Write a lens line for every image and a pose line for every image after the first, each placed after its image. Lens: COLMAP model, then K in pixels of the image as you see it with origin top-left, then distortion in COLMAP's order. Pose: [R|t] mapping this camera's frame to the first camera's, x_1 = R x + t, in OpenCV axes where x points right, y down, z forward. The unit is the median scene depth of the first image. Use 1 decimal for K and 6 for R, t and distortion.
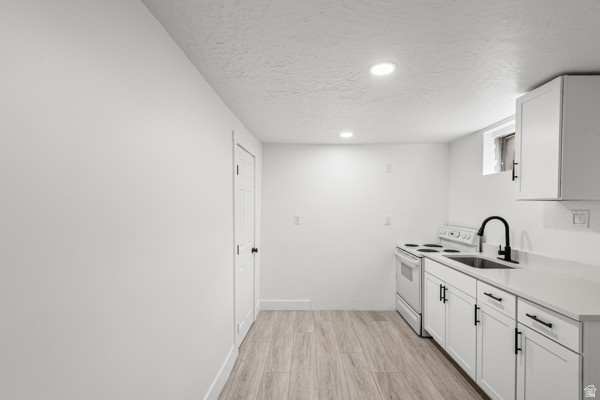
lens RADIAL K [[272.9, 0, 313.1], [0, 272.9, 211.9], [0, 0, 1]] dist [0.007214, -0.001010]
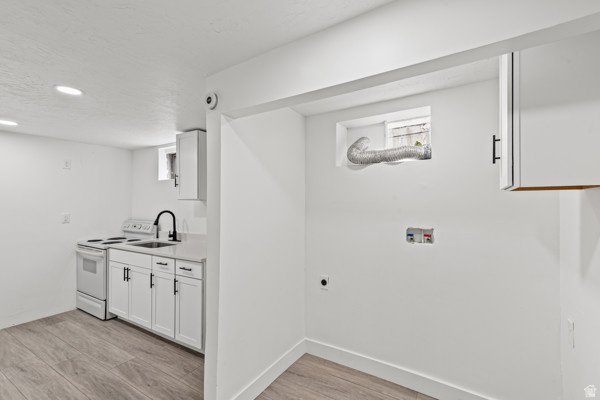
lens RADIAL K [[272.9, 0, 304.2], [0, 272.9, 198.2], [0, 0, 1]] dist [0.007214, -0.001010]
pose [[0.529381, 0.009881, 0.848327, -0.151225], [0.024198, 0.999349, -0.026740, 0.007486], [-0.848039, 0.034684, 0.528798, -0.343865]]
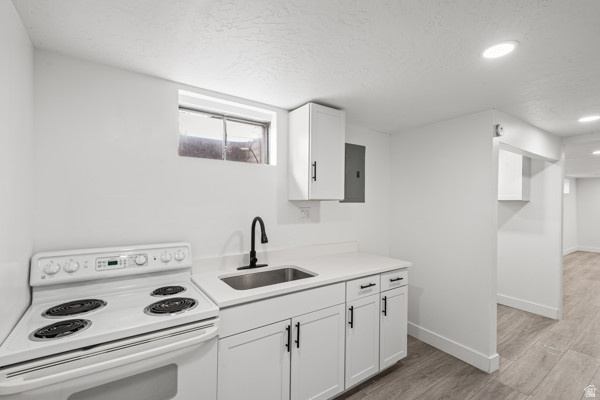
lens RADIAL K [[272.9, 0, 300.9], [0, 272.9, 205.2], [0, 0, 1]] dist [0.007214, -0.001010]
pose [[-0.574398, -0.008999, 0.818527, -0.070774], [0.009464, 0.999800, 0.017633, -0.030263], [-0.818522, 0.017875, -0.574198, 1.386829]]
